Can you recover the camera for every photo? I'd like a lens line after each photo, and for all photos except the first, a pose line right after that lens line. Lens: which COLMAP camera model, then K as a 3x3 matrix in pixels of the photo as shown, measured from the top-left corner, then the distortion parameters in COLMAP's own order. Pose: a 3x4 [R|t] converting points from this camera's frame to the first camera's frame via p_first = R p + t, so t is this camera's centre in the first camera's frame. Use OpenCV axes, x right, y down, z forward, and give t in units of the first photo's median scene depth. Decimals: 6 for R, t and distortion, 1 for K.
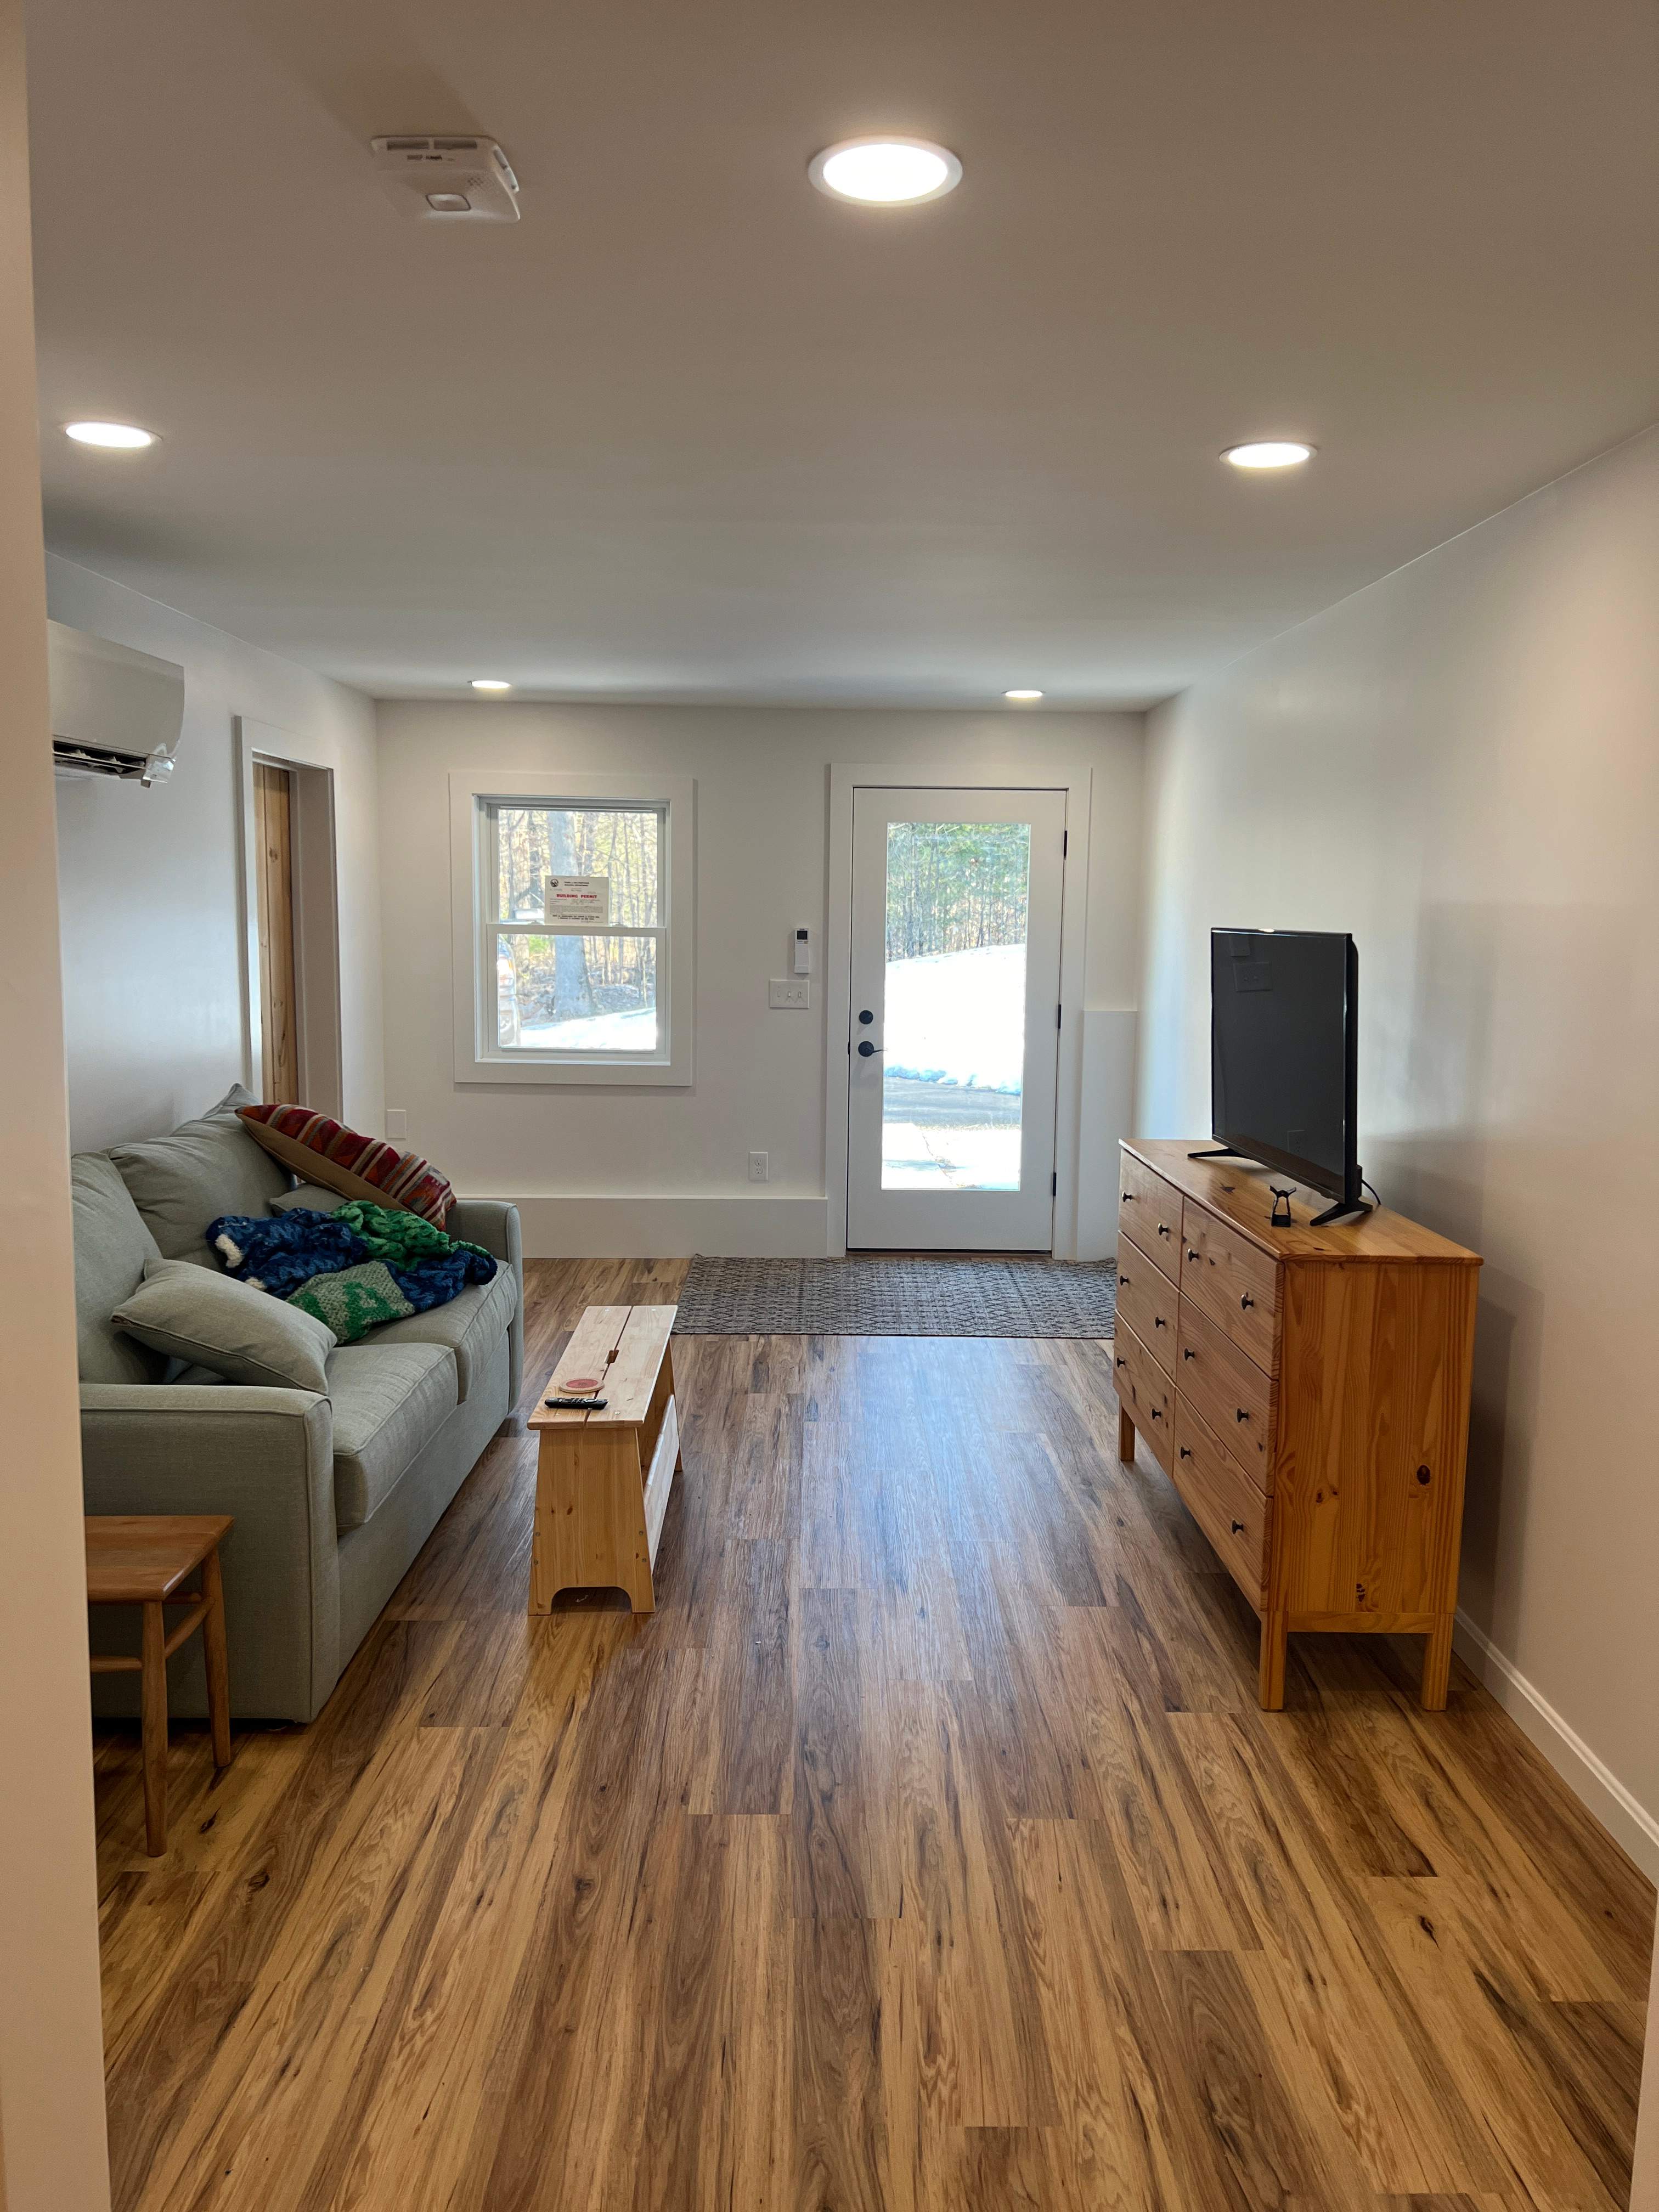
lens RADIAL K [[1657.8, 0, 847.8], [0, 1657.8, 1100.7], [0, 0, 1]] dist [0.058348, -0.066202]
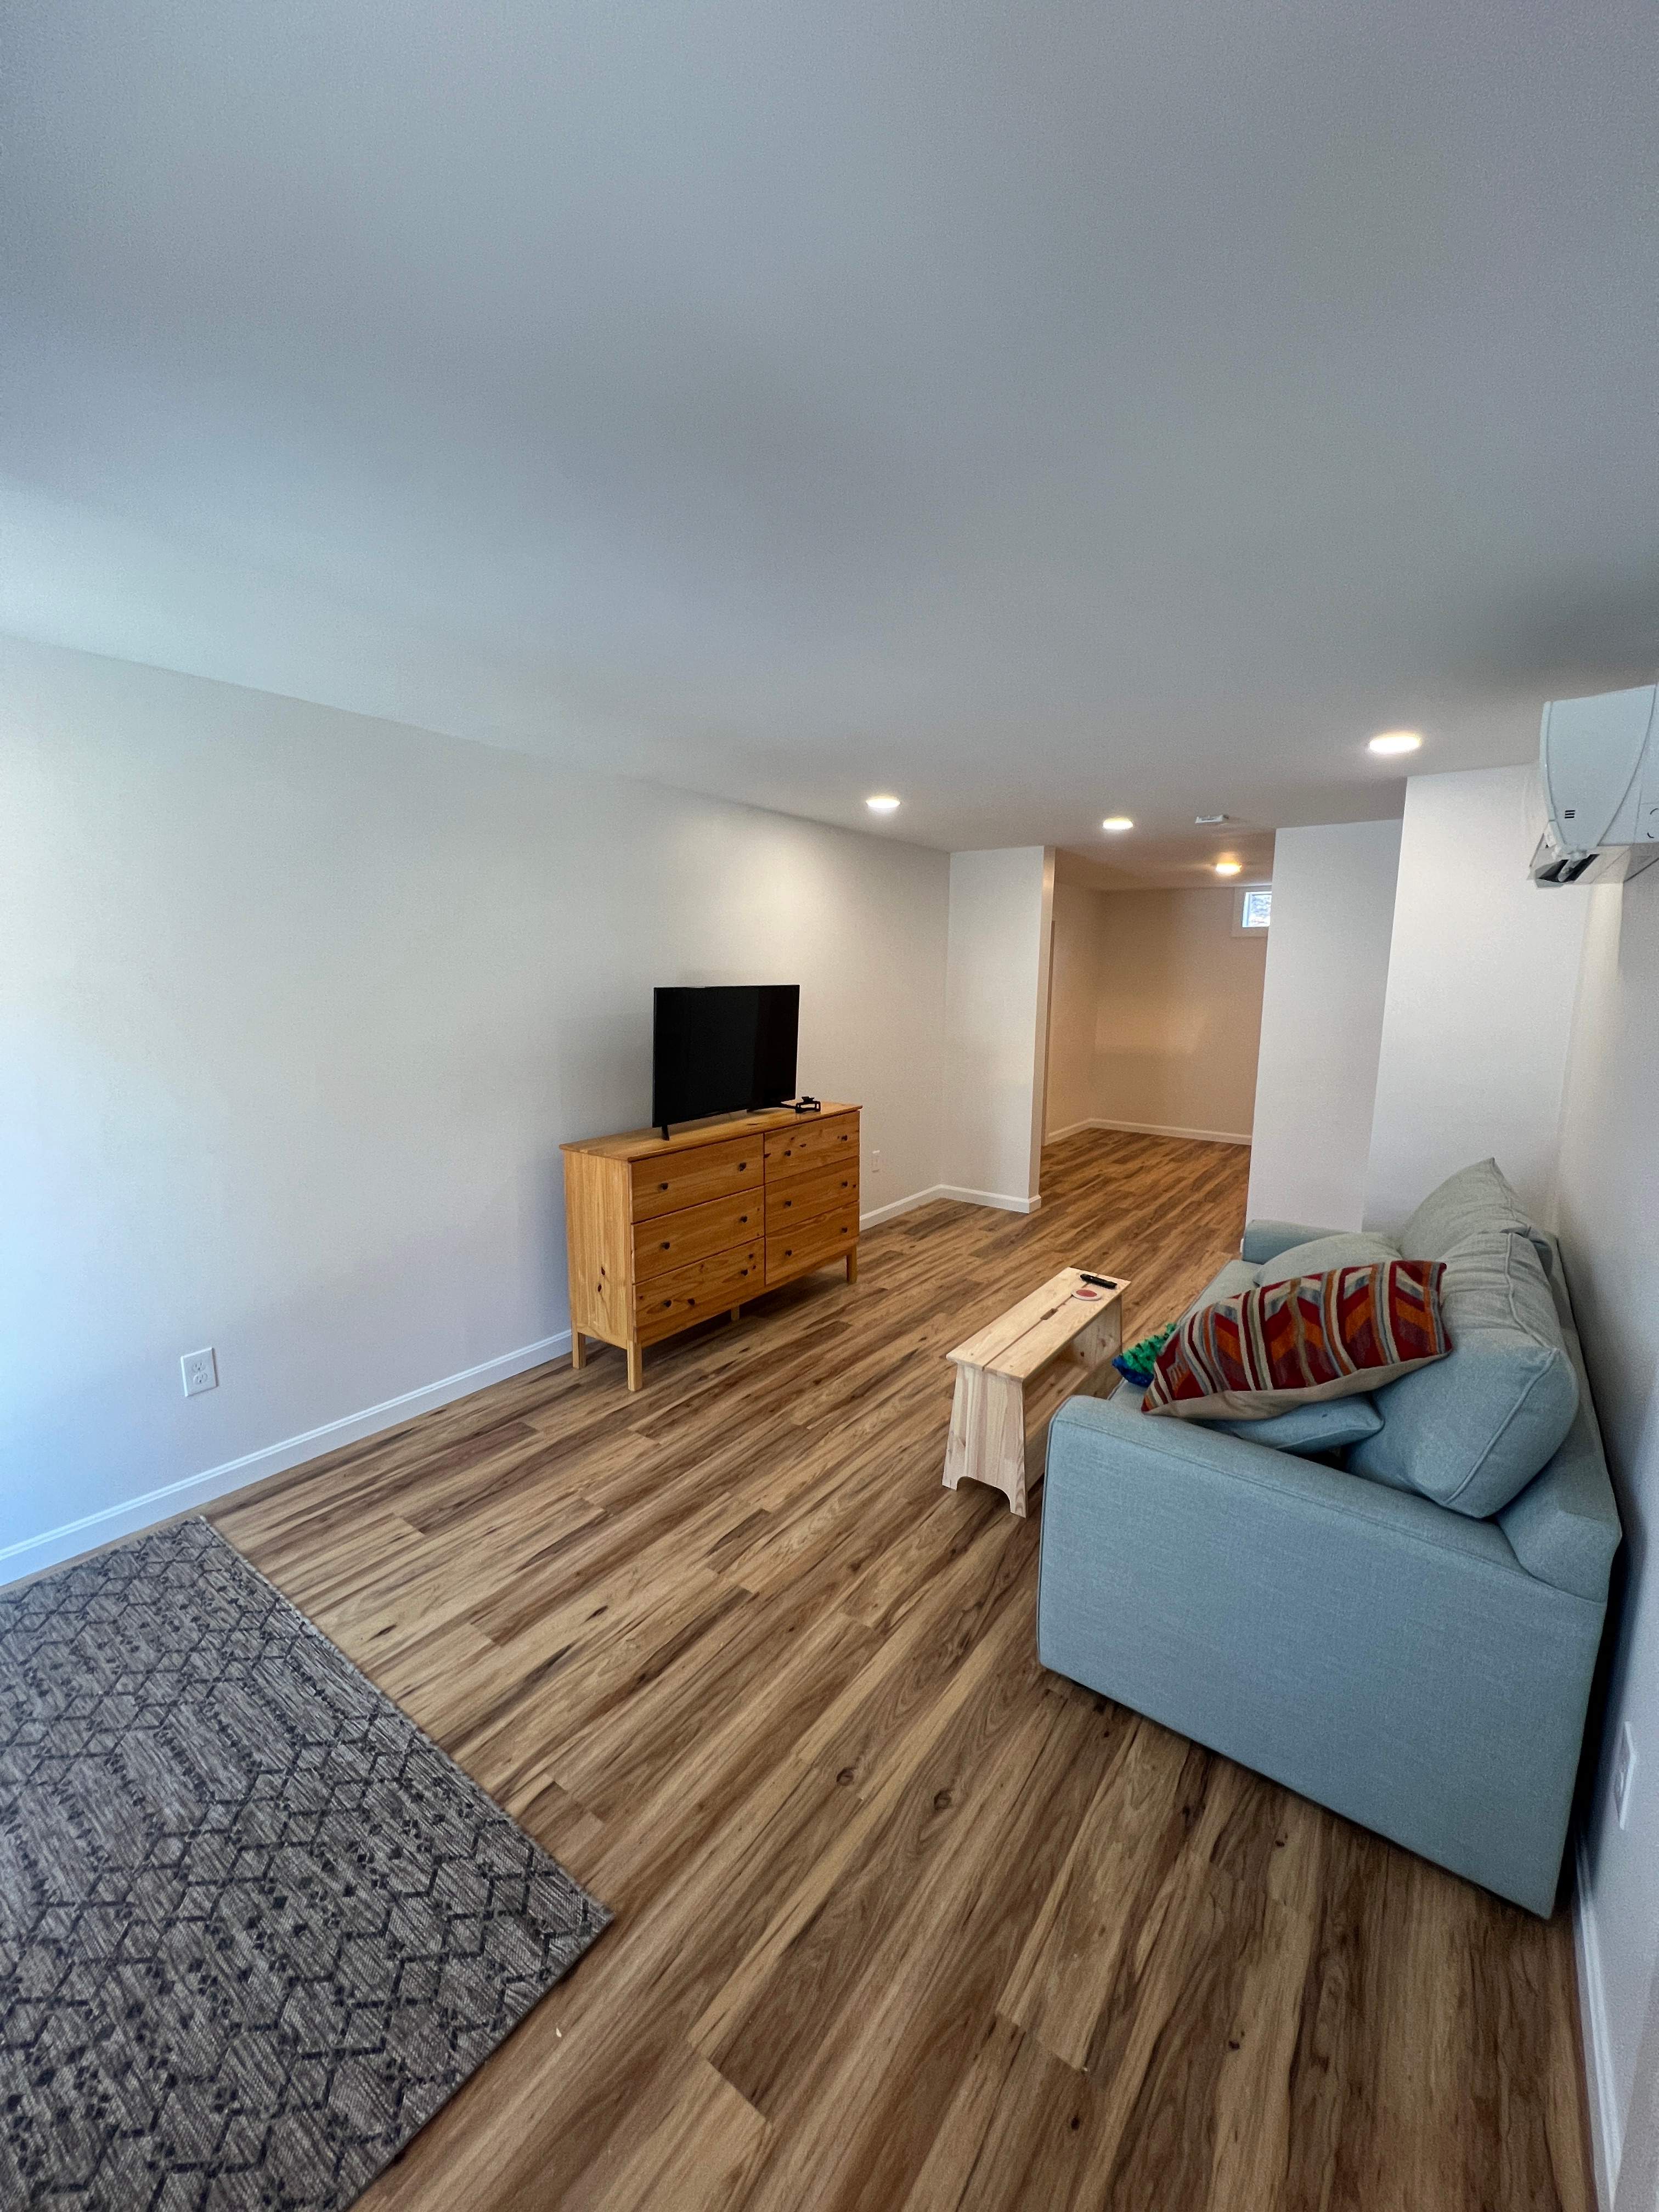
lens RADIAL K [[884.4, 0, 829.2], [0, 884.4, 1092.1], [0, 0, 1]] dist [0.001431, -0.000501]
pose [[-0.795654, -0.103556, 0.596834, -0.451568], [0.053813, 0.969299, 0.239922, -0.226627], [-0.603356, 0.223013, -0.765654, 1.771667]]
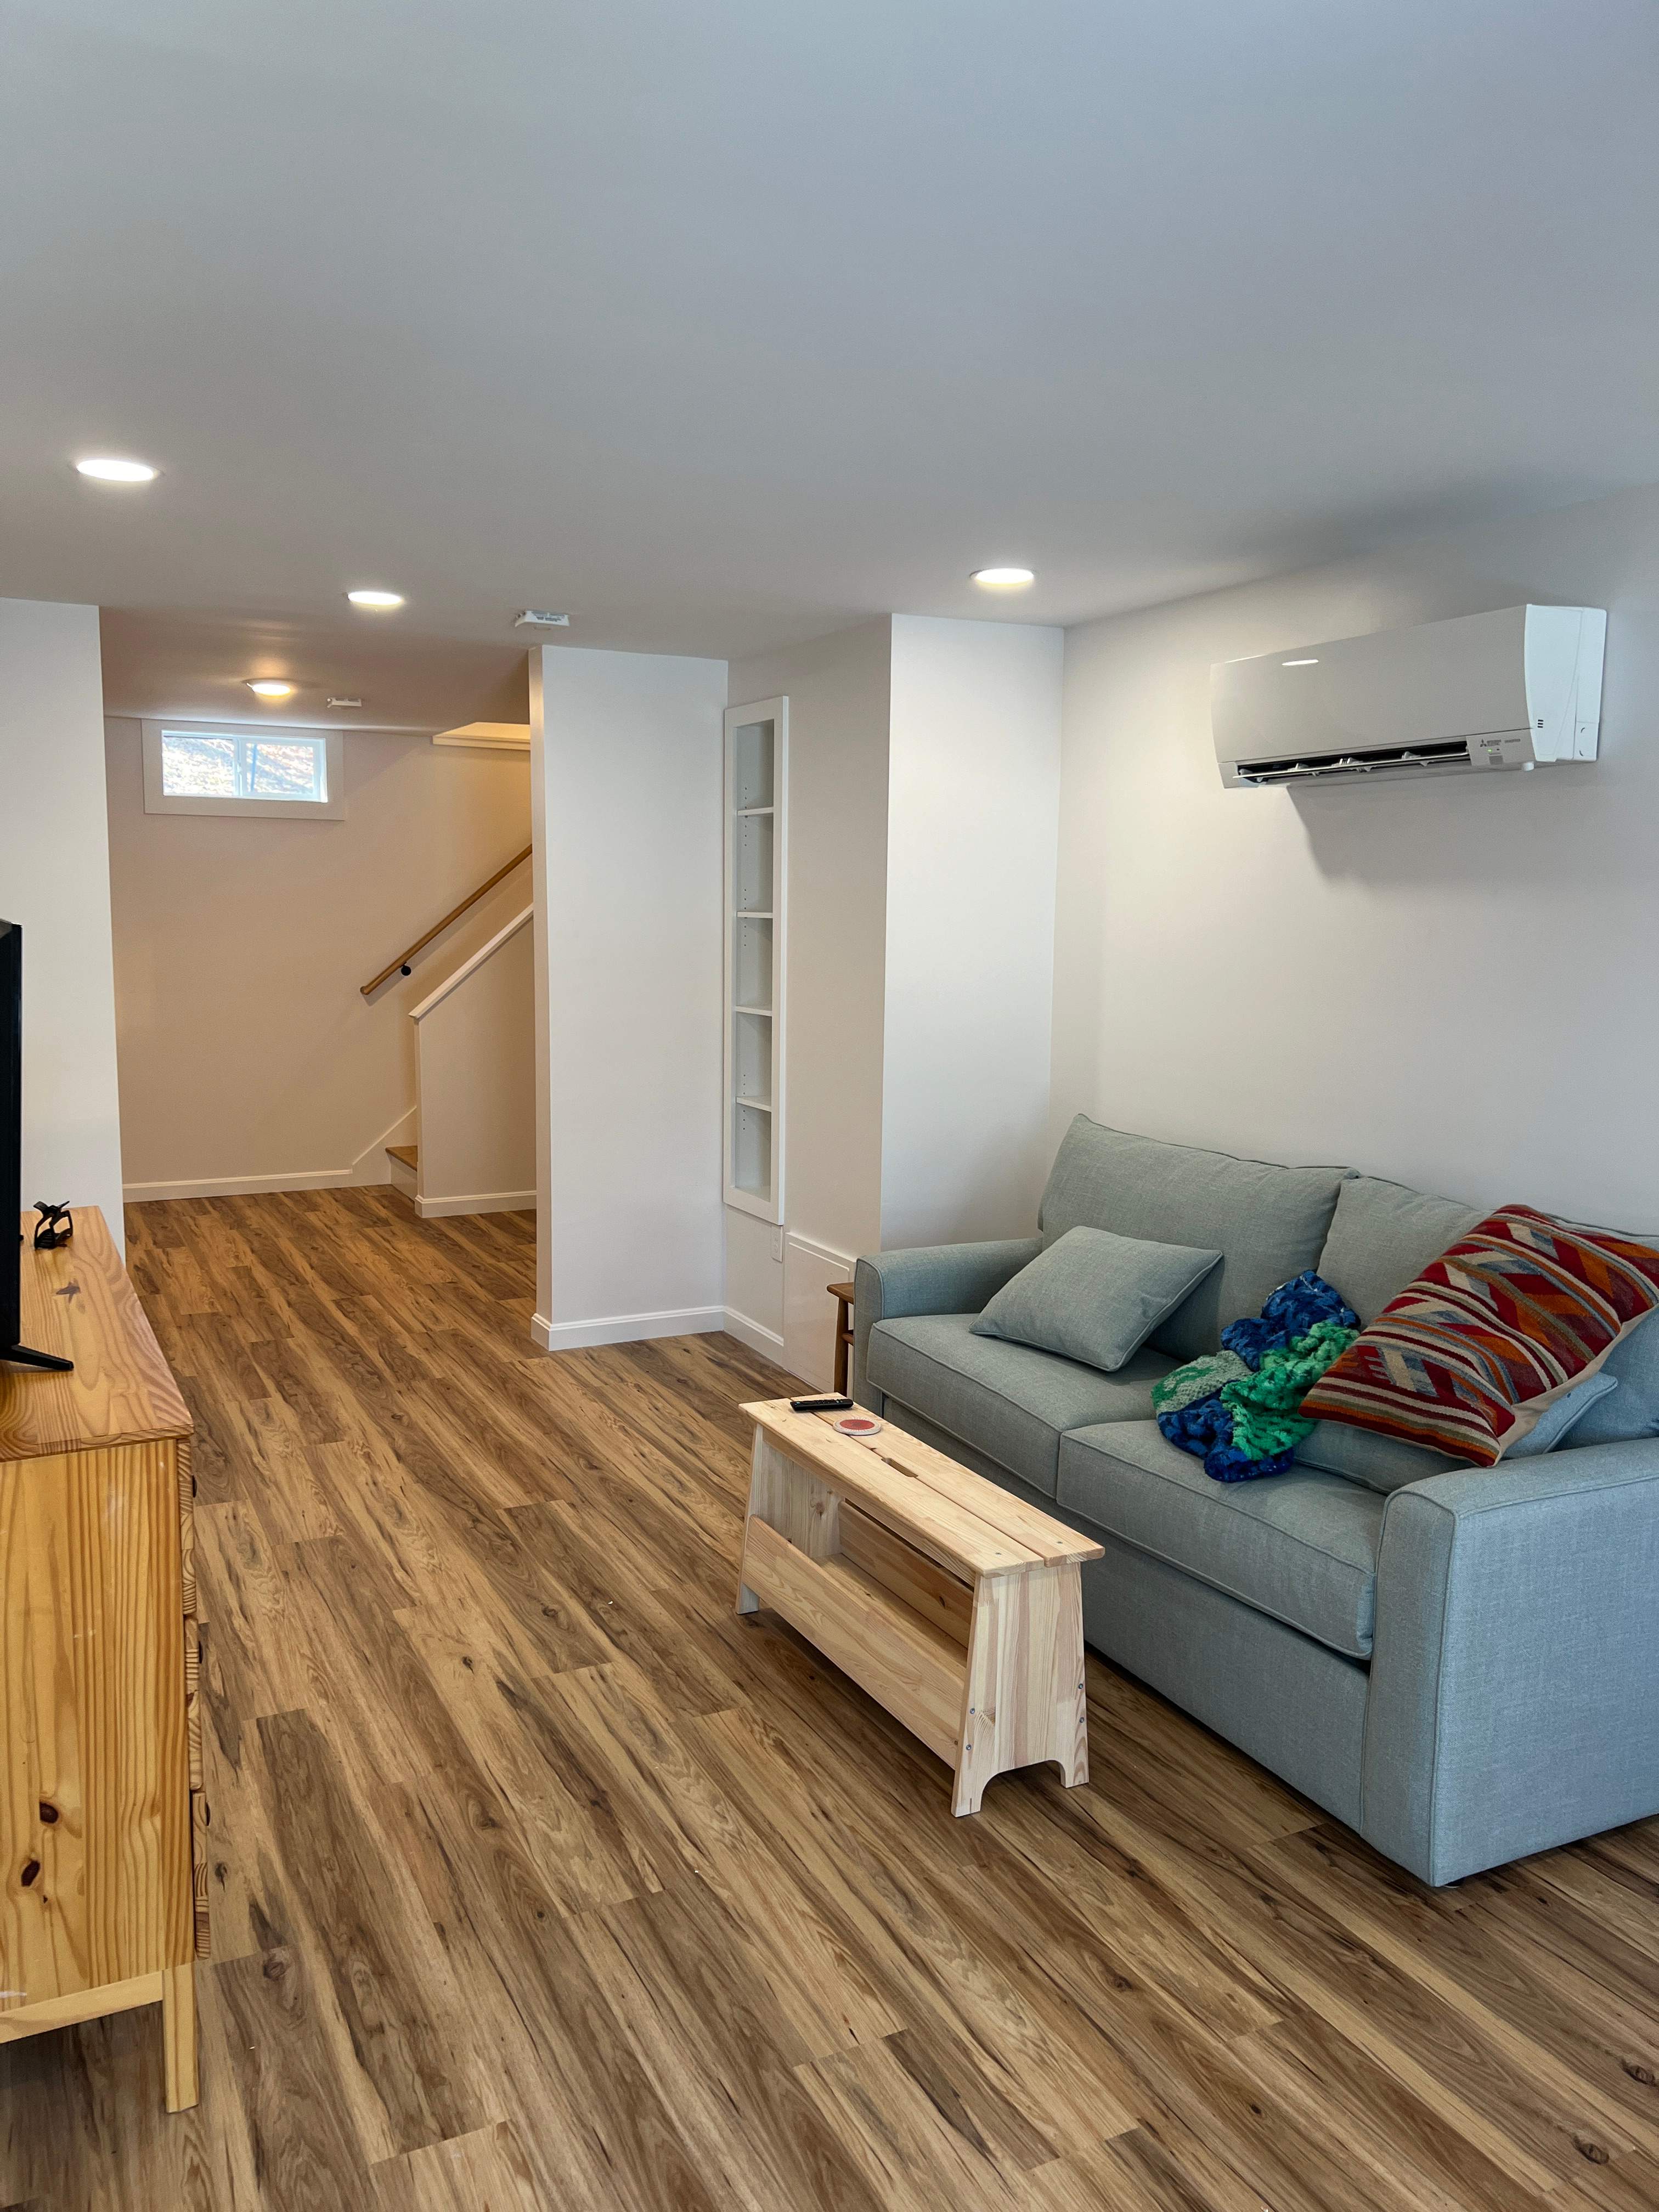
lens RADIAL K [[1657.8, 0, 814.1], [0, 1657.8, 1098.6], [0, 0, 1]] dist [0.058348, -0.066202]
pose [[-0.904476, 0.028090, -0.425598, 0.251770], [-0.074764, 0.971939, 0.223038, -0.211742], [0.419920, 0.233552, -0.876995, 1.789584]]
